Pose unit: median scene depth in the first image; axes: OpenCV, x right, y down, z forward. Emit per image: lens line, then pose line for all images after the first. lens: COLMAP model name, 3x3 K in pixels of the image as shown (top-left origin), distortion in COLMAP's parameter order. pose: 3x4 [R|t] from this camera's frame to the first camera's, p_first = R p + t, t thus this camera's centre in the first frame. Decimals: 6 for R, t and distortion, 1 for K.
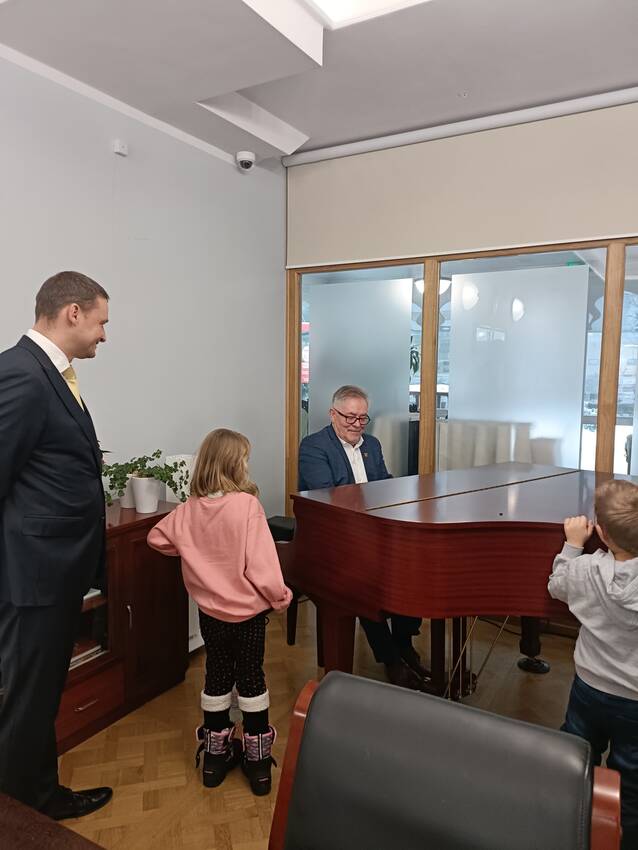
lens RADIAL K [[641.1, 0, 319.0], [0, 641.1, 425.0], [0, 0, 1]] dist [0.019650, -0.001125]
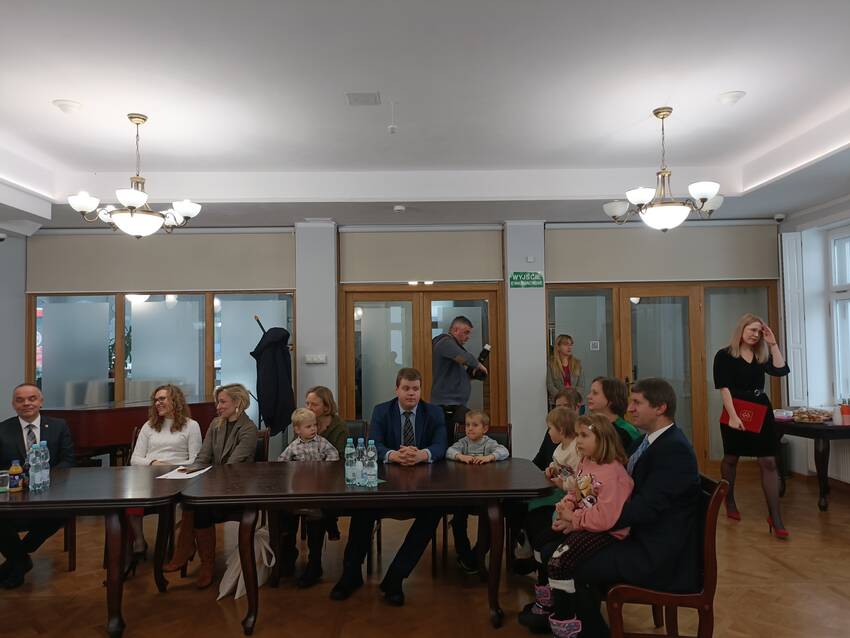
lens RADIAL K [[641.1, 0, 425.0], [0, 641.1, 319.0], [0, 0, 1]] dist [0.019650, -0.001125]
pose [[0.869675, 0.010197, 0.493519, 0.024841], [0.048262, 0.993240, -0.105570, 0.051666], [-0.491259, 0.115630, 0.863304, -1.023364]]
